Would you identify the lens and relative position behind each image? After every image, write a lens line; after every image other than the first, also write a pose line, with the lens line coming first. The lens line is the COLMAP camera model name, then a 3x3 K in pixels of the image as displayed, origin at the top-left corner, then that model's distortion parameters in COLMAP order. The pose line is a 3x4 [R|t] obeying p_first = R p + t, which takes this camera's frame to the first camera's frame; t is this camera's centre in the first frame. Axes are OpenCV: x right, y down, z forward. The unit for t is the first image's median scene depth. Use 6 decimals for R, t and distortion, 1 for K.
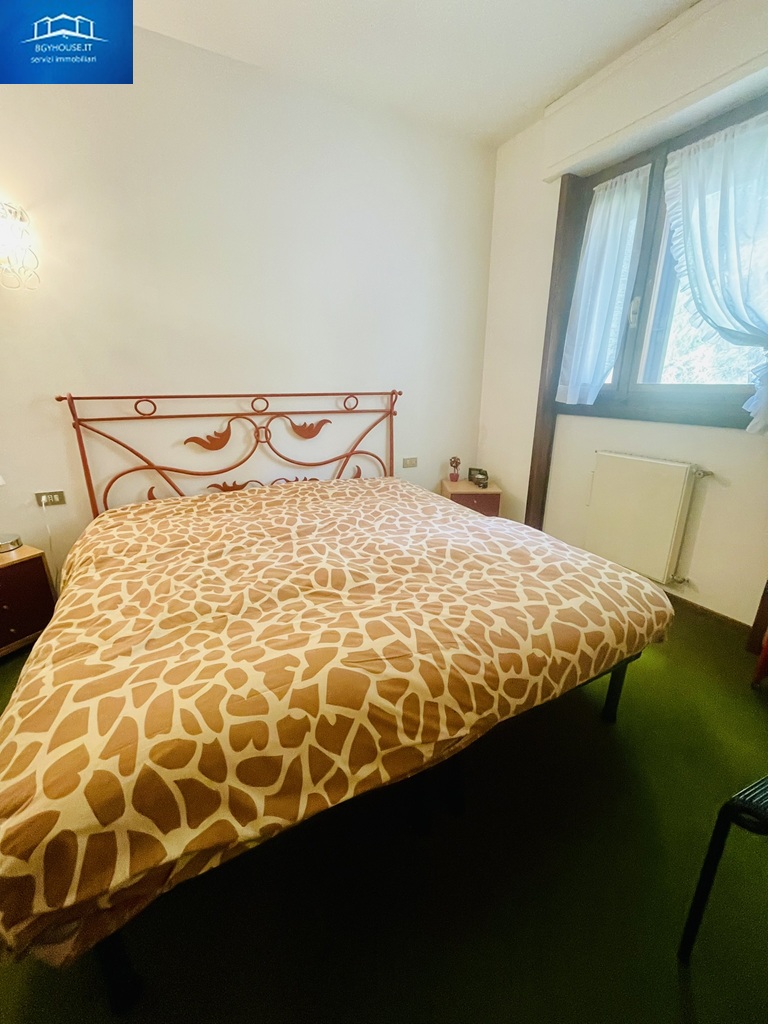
lens RADIAL K [[417.1, 0, 384.0], [0, 417.1, 512.0], [0, 0, 1]] dist [-0.001673, 0.000177]
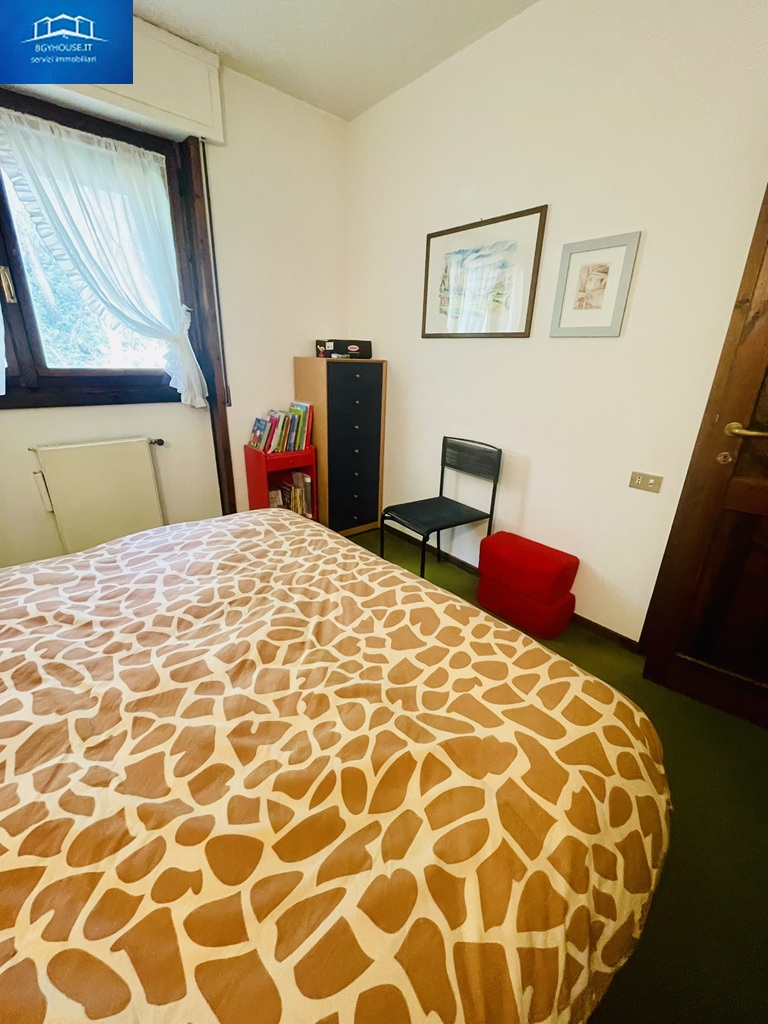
lens RADIAL K [[417.1, 0, 384.0], [0, 417.1, 512.0], [0, 0, 1]] dist [-0.001673, 0.000177]
pose [[-0.216075, -0.348185, 0.912184, -0.879865], [0.267418, 0.877425, 0.398262, -0.338971], [-0.939042, 0.329988, -0.096479, 0.848409]]
